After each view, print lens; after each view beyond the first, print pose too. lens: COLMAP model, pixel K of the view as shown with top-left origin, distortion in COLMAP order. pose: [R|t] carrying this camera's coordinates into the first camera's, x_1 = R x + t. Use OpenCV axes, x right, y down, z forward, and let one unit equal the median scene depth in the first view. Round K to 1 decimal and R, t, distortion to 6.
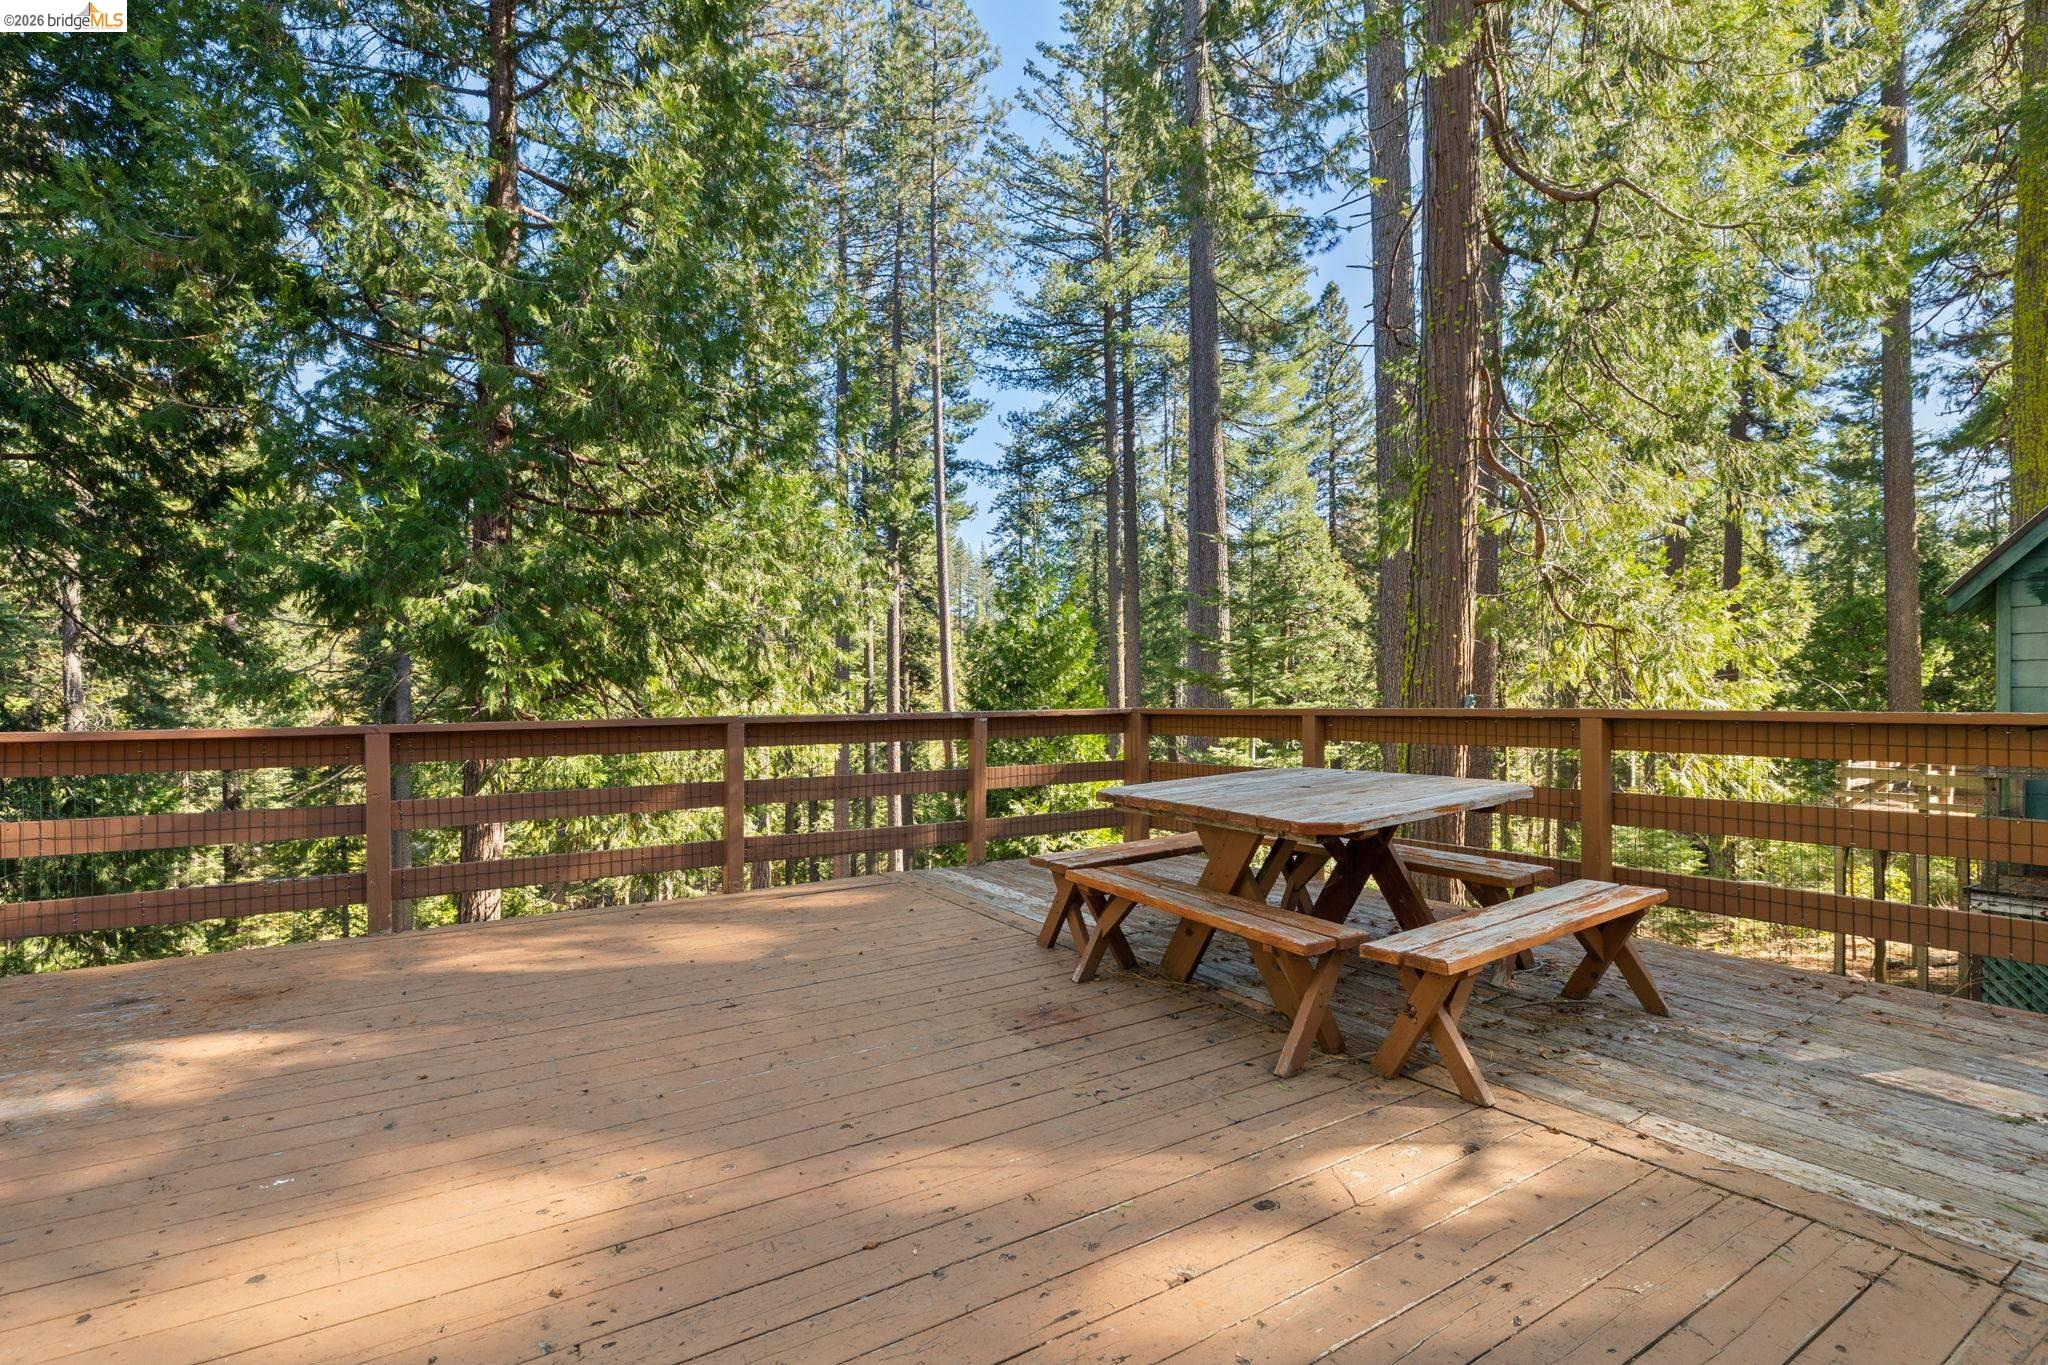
lens RADIAL K [[984.1, 0, 1023.5], [0, 984.1, 700.5], [0, 0, 1]] dist [0.009070, 0.000857]
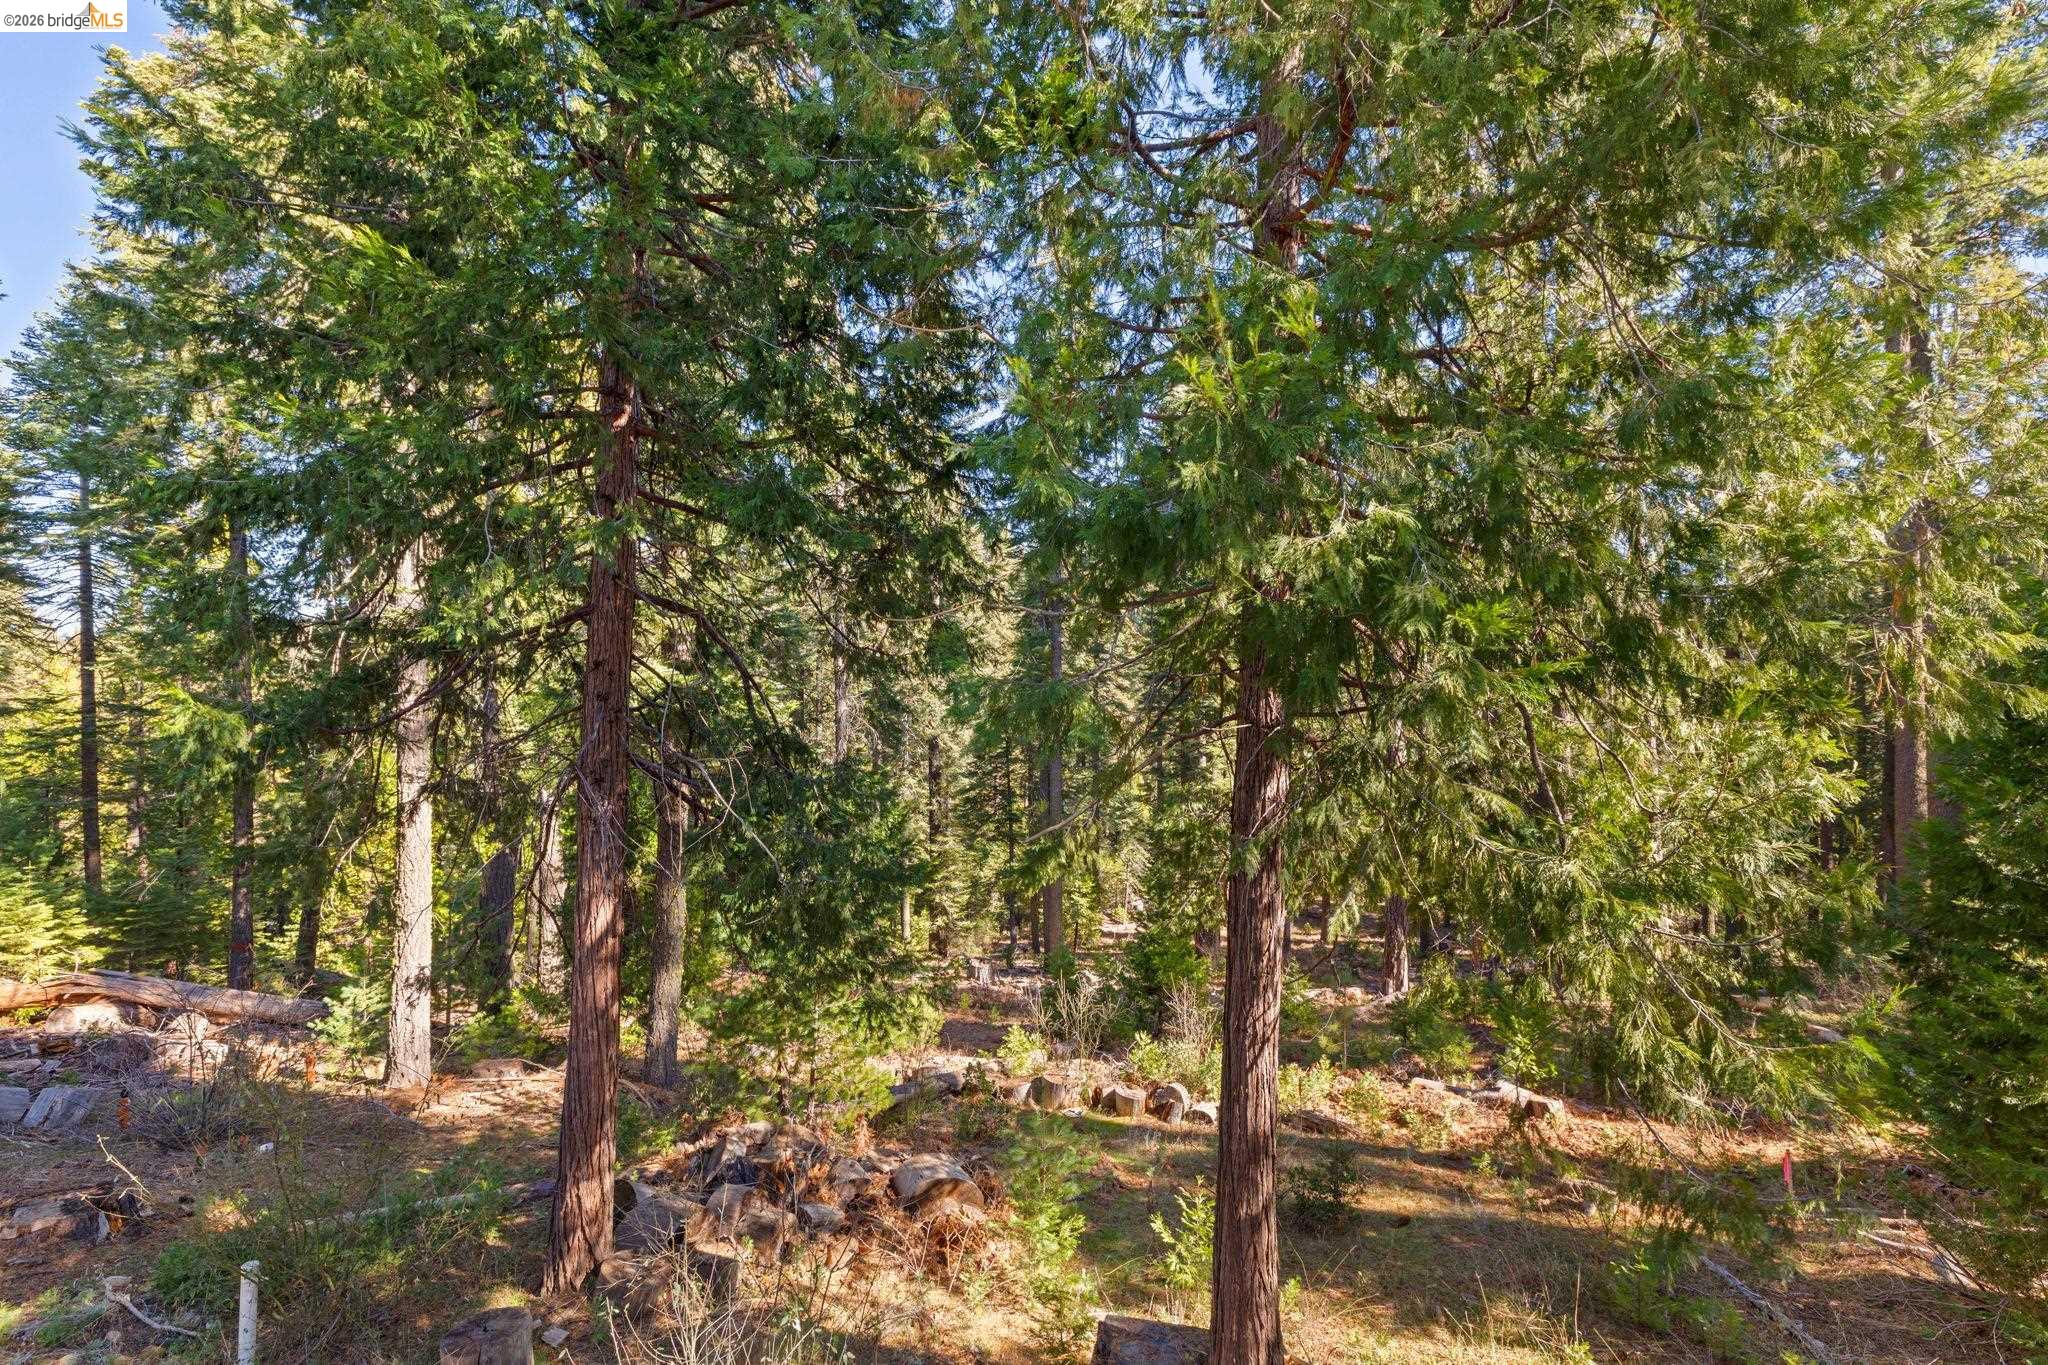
lens RADIAL K [[874.8, 0, 1033.1], [0, 874.8, 681.1], [0, 0, 1]] dist [0.000907, 0.000058]
pose [[0.850010, -0.003443, -0.526756, -0.340664], [-0.001506, 0.999959, -0.008966, -0.016835], [0.526765, 0.008414, 0.849969, 0.383902]]
